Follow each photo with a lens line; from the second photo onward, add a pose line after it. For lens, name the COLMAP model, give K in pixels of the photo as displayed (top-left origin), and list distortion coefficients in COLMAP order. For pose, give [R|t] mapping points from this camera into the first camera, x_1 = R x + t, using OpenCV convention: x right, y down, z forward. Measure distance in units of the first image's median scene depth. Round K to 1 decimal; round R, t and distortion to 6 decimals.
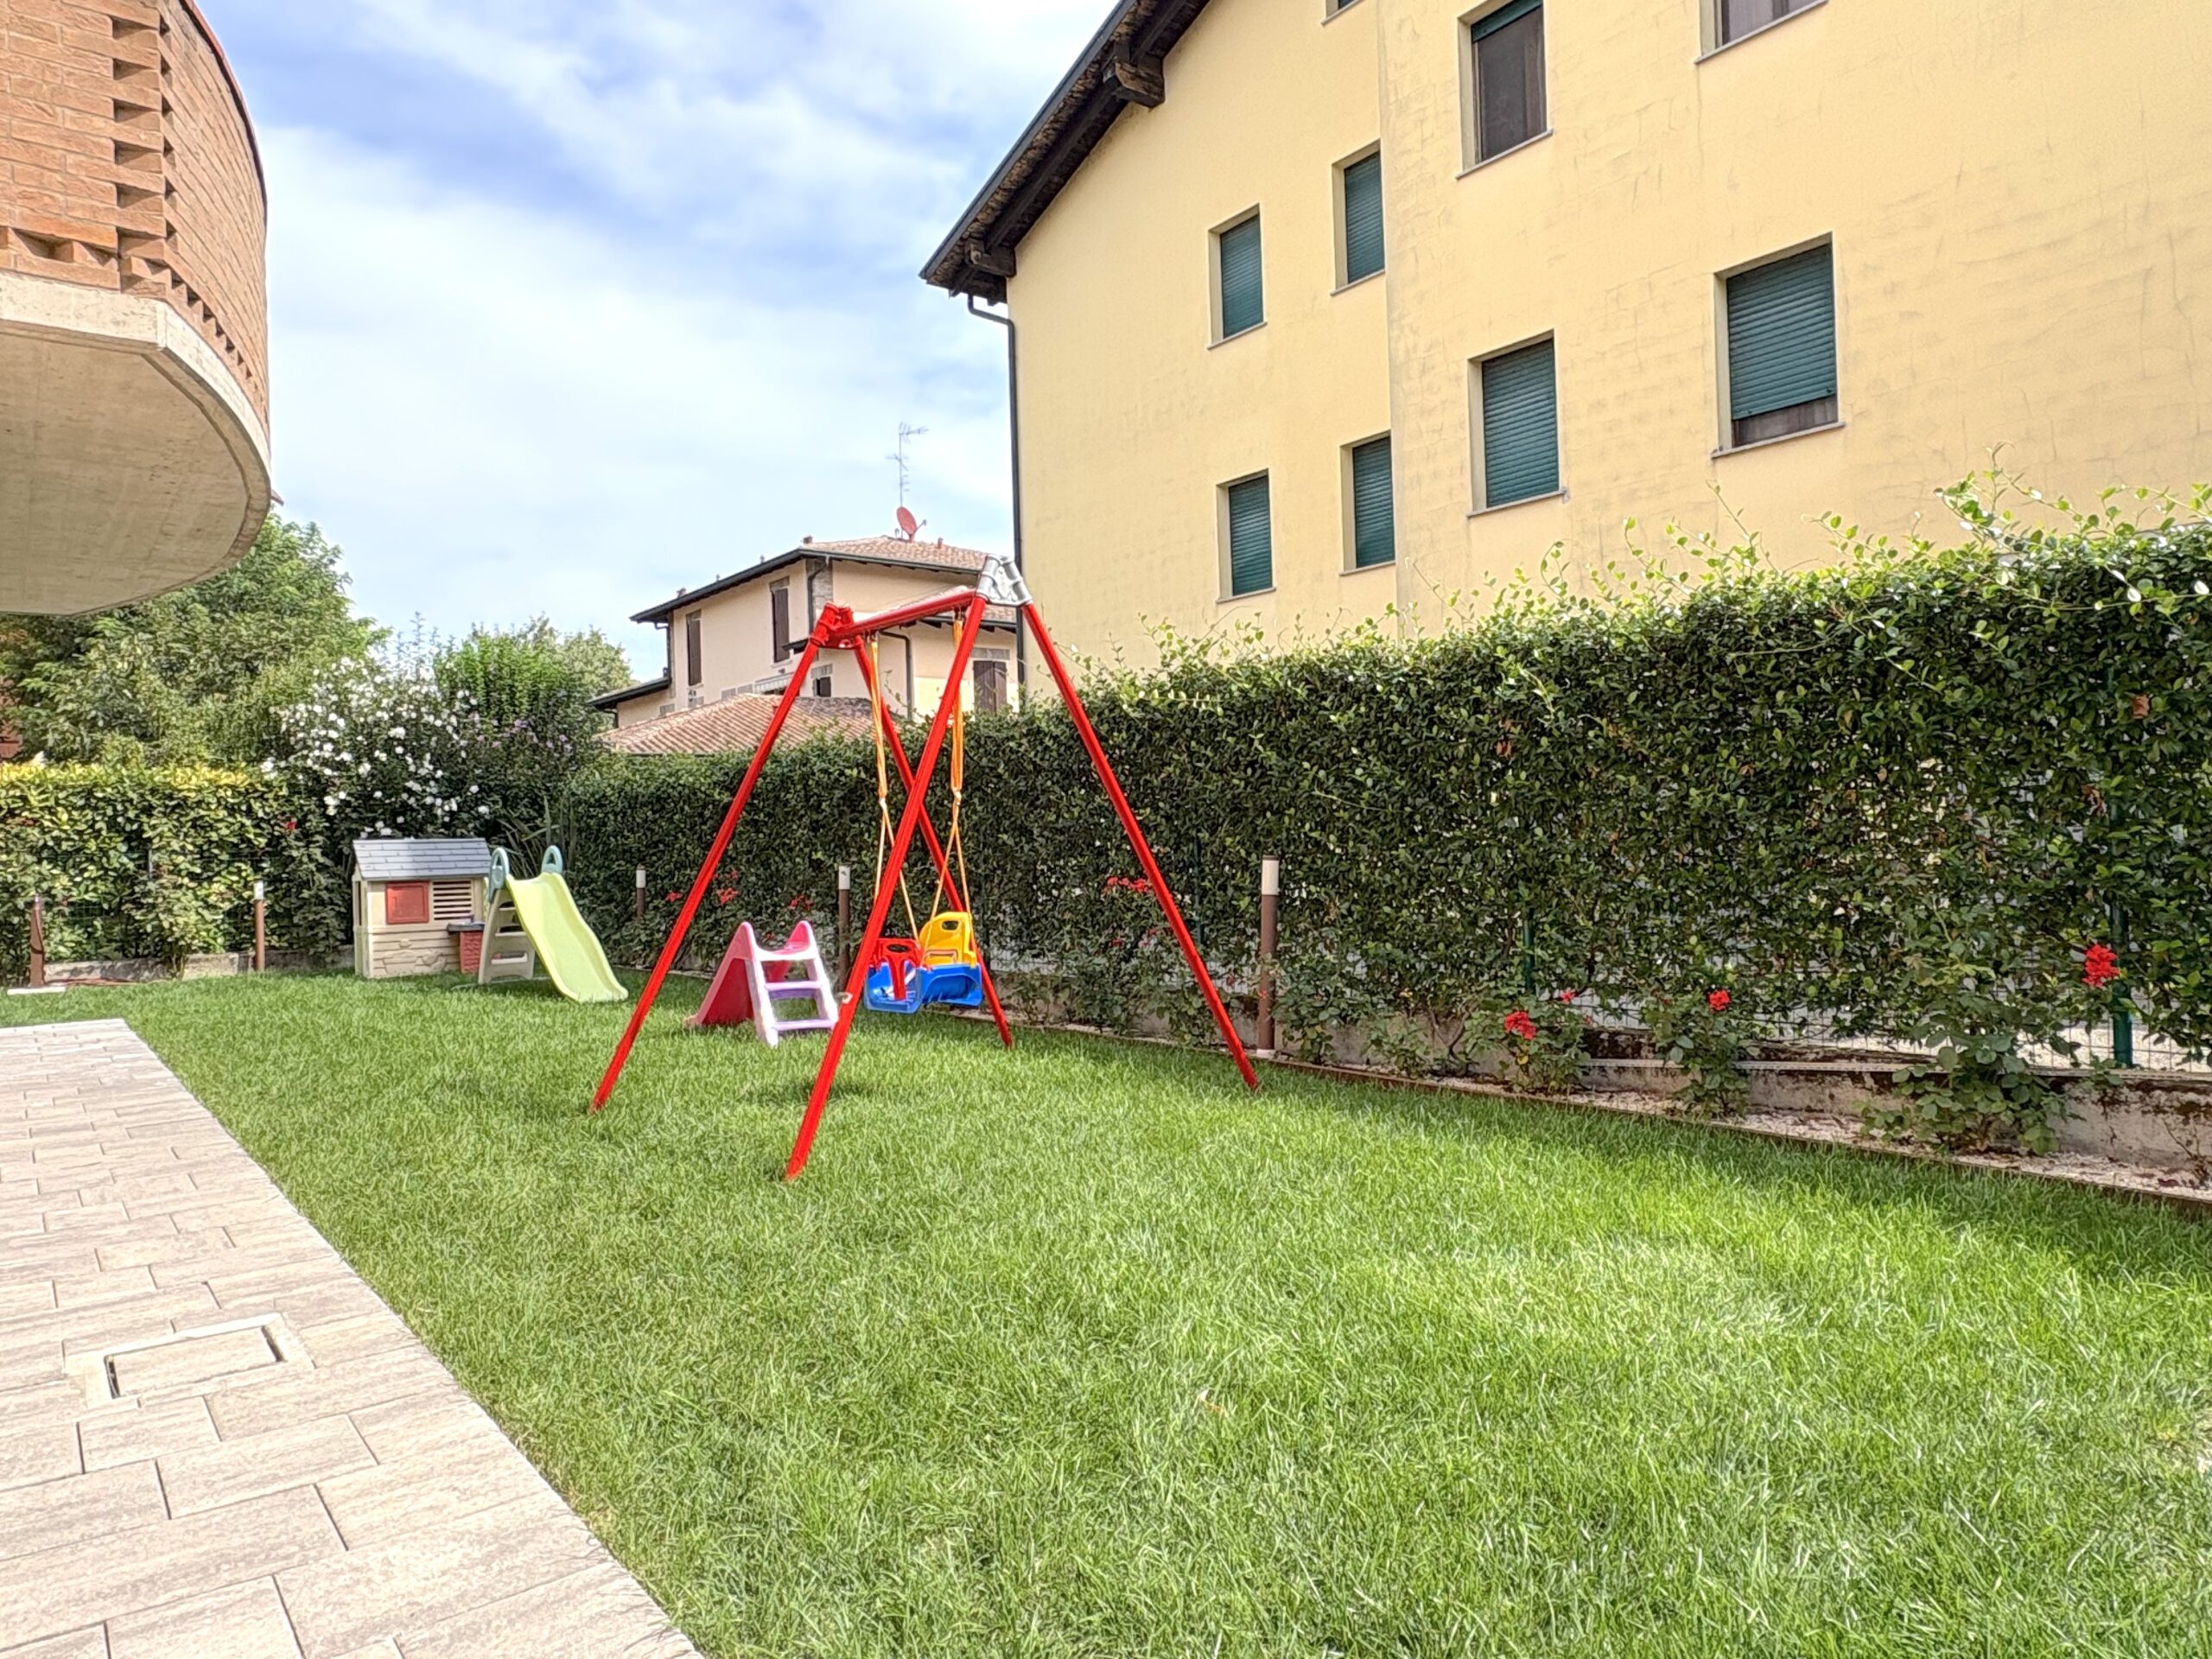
lens RADIAL K [[1382.8, 0, 1097.7], [0, 1382.8, 840.7], [0, 0, 1]] dist [0.000516, -0.001755]
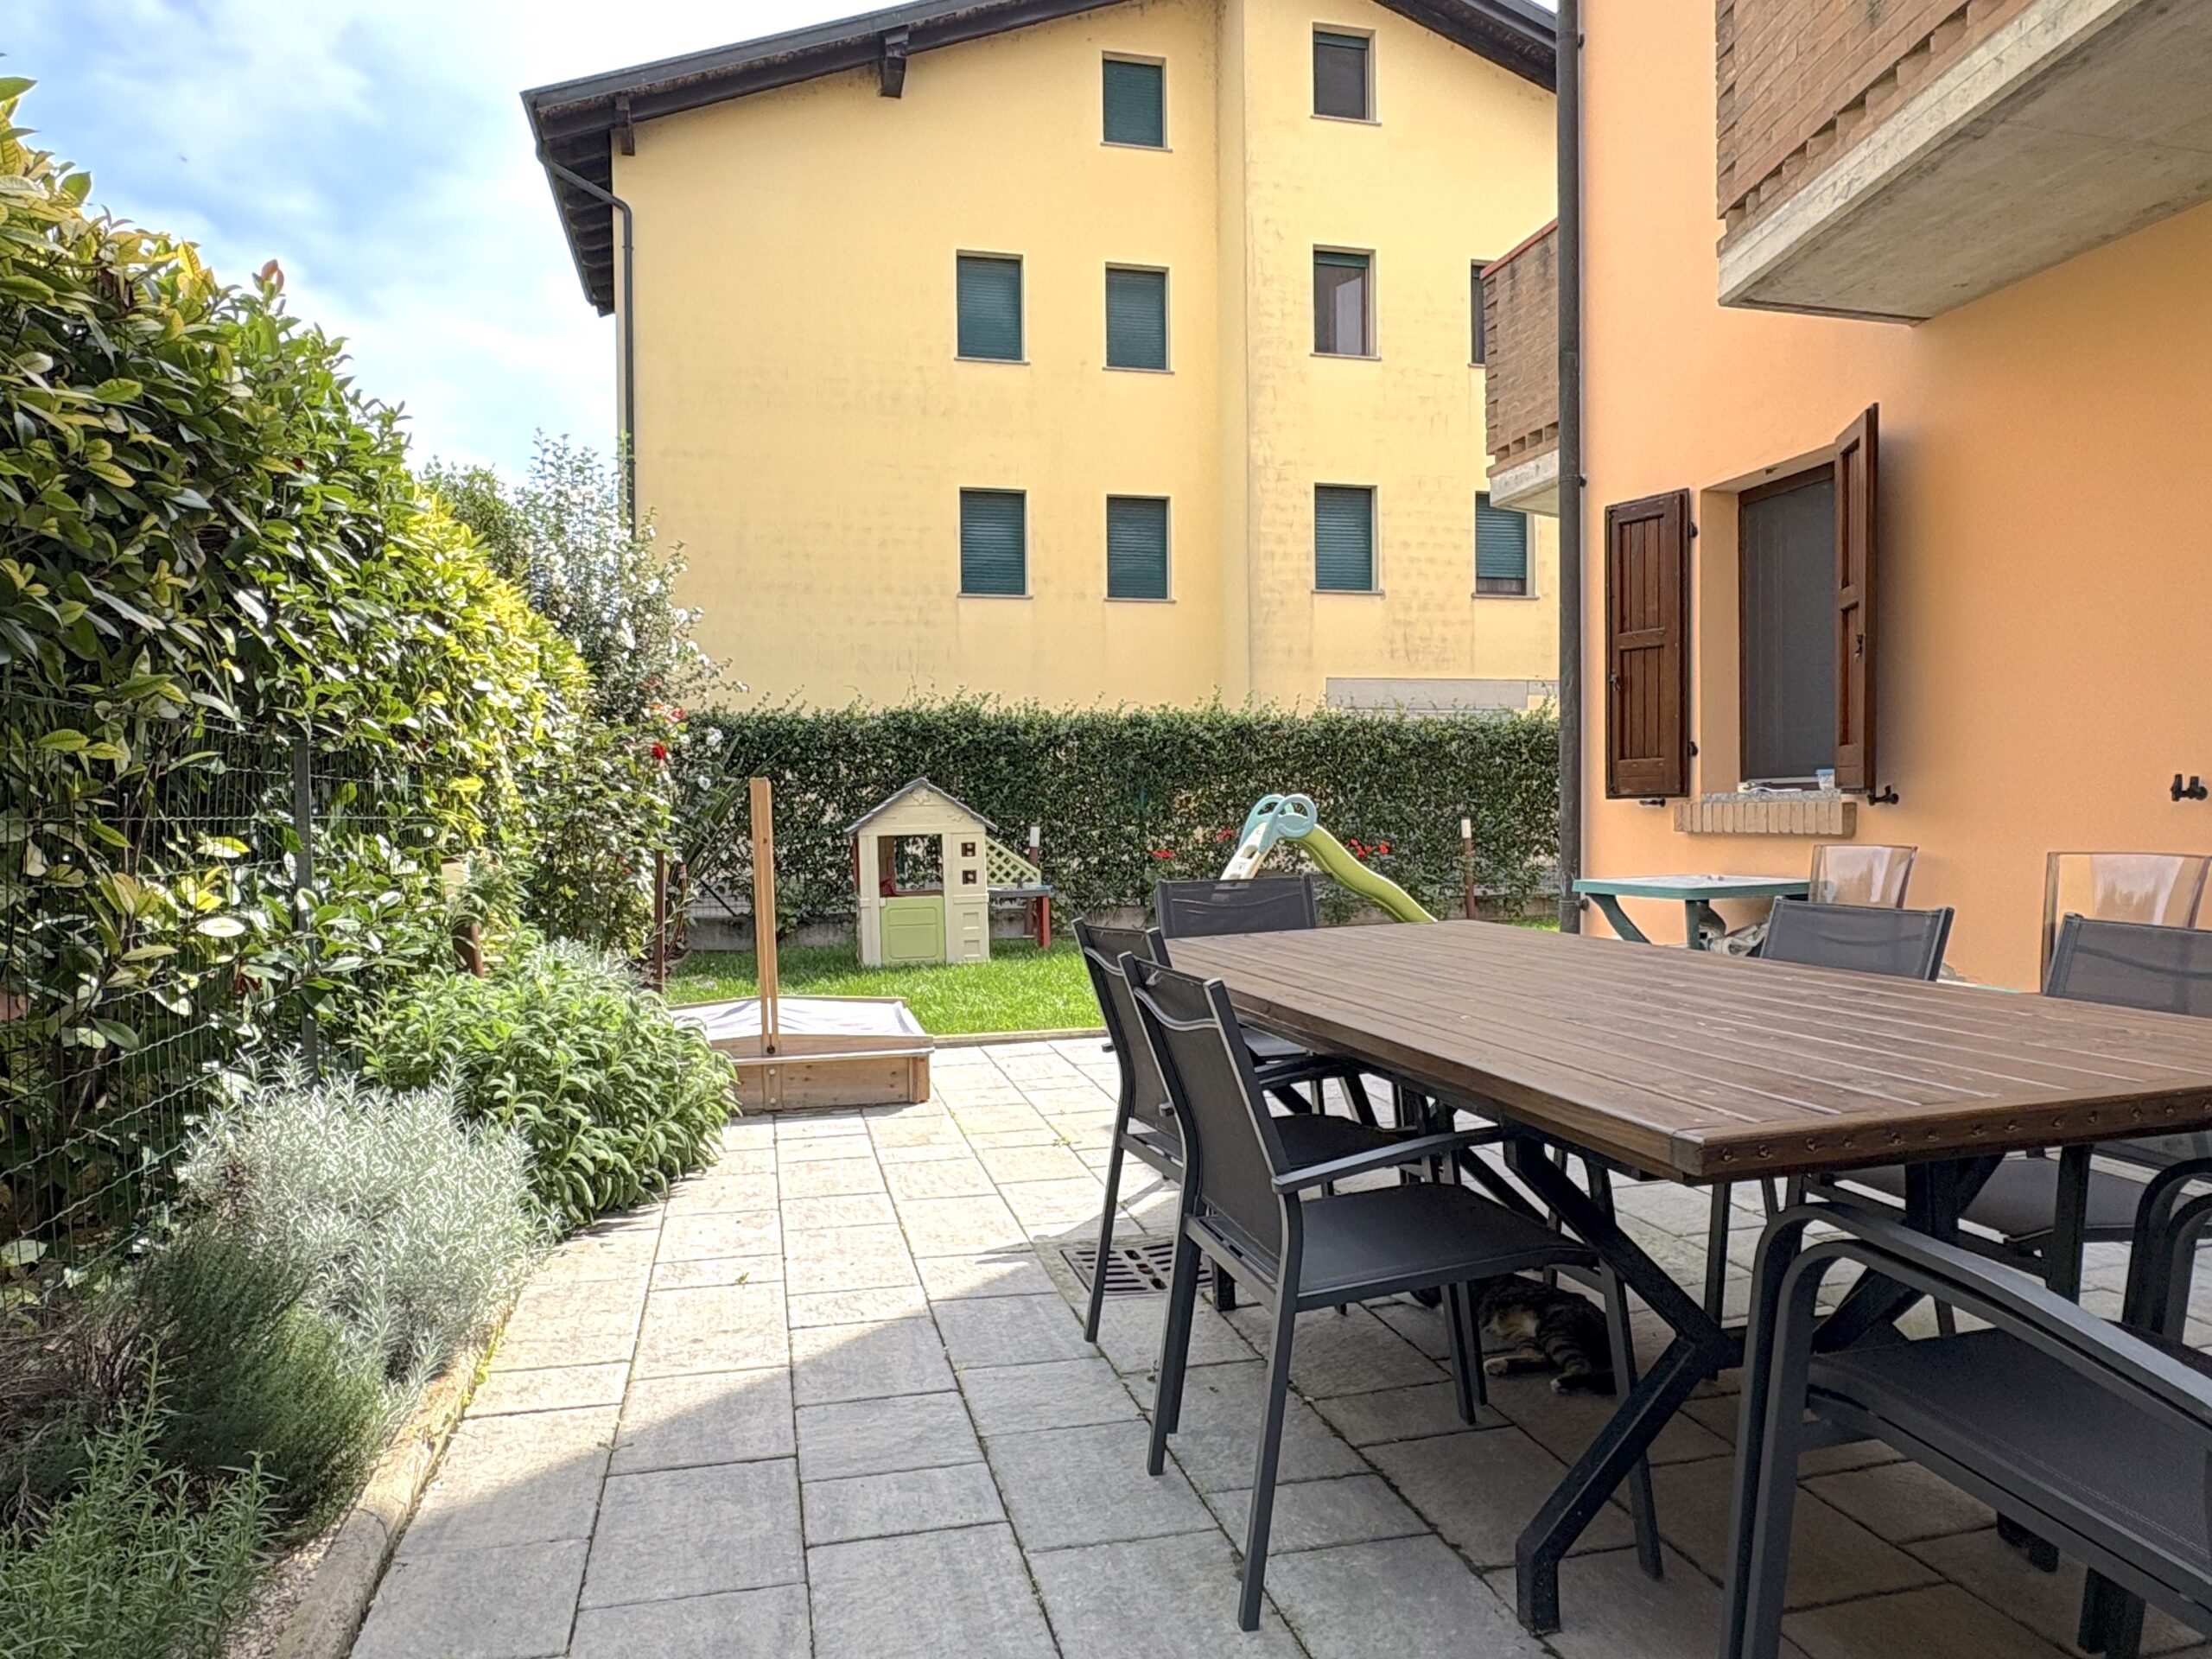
lens RADIAL K [[1382.8, 0, 1097.7], [0, 1382.8, 840.7], [0, 0, 1]] dist [0.000516, -0.001755]
pose [[0.414575, 0.009418, 0.909967, -1.182579], [0.003234, 0.999925, -0.011822, 0.042869], [-0.910010, 0.007844, 0.414513, 0.637968]]
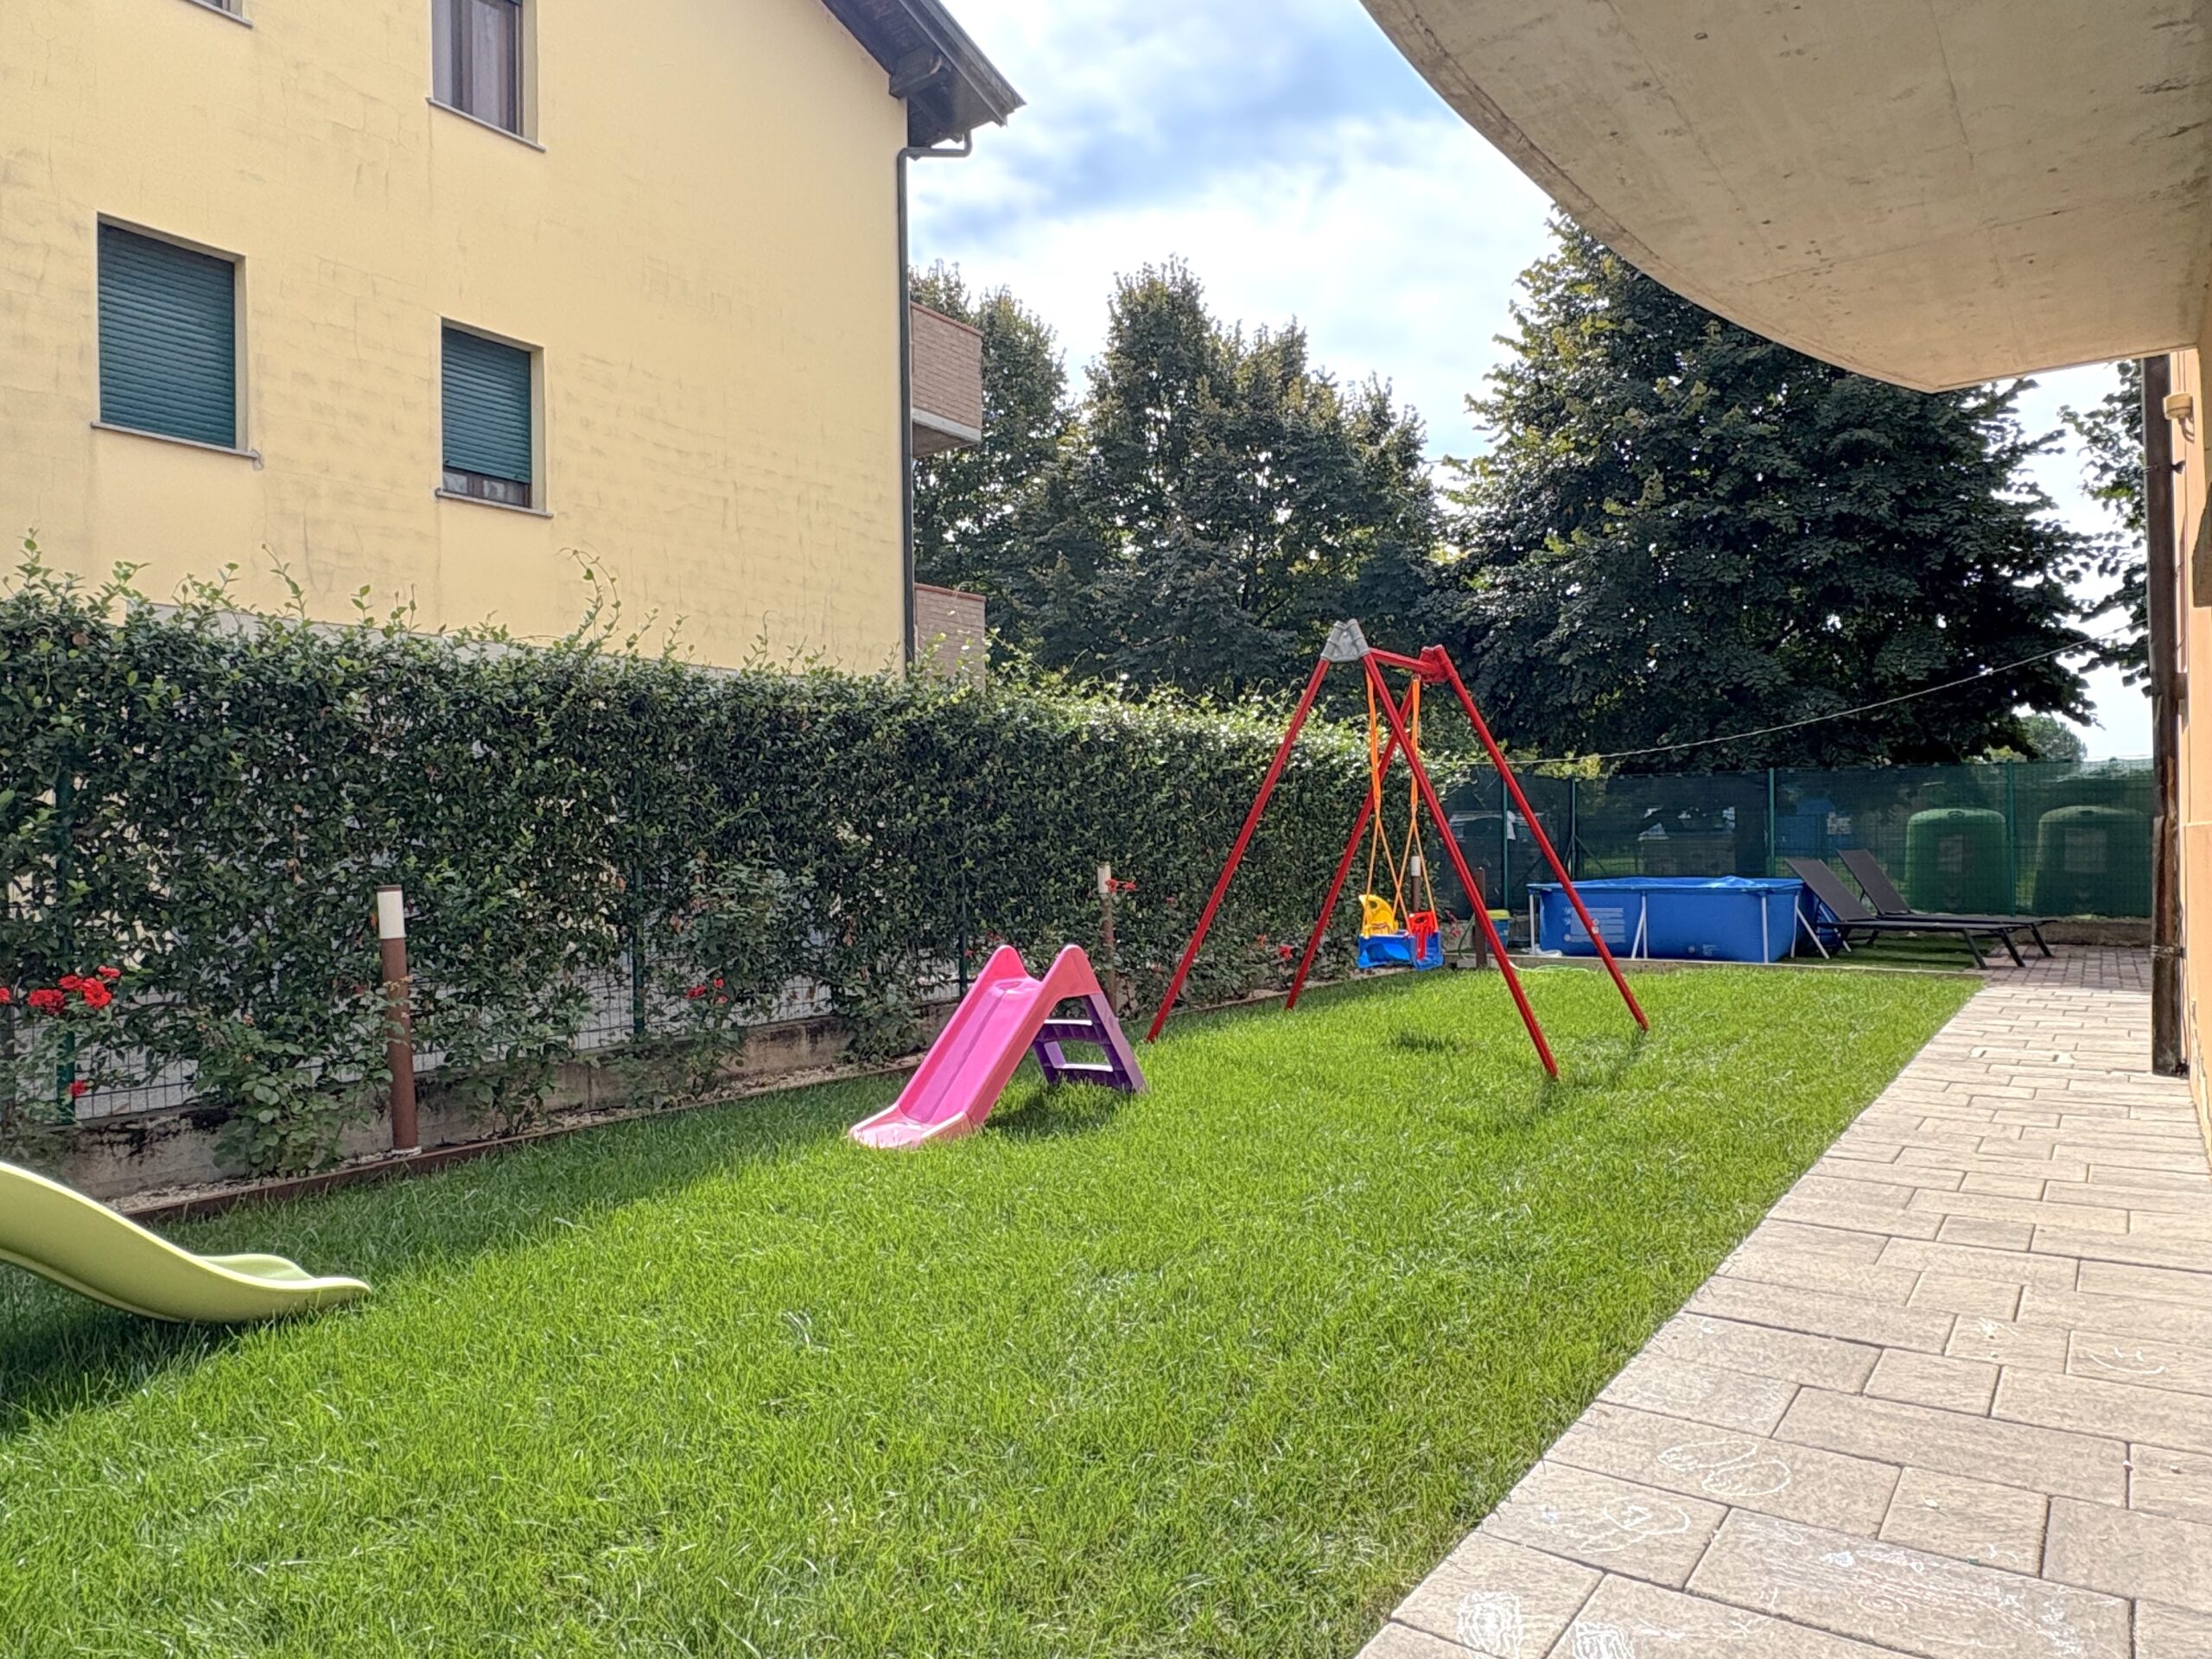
lens RADIAL K [[1382.8, 0, 1097.7], [0, 1382.8, 840.7], [0, 0, 1]] dist [0.000516, -0.001755]
pose [[-0.263655, 0.037756, 0.963878, -0.582900], [0.026298, 0.999144, -0.031944, 0.019696], [-0.964259, 0.016926, -0.264422, 0.721750]]
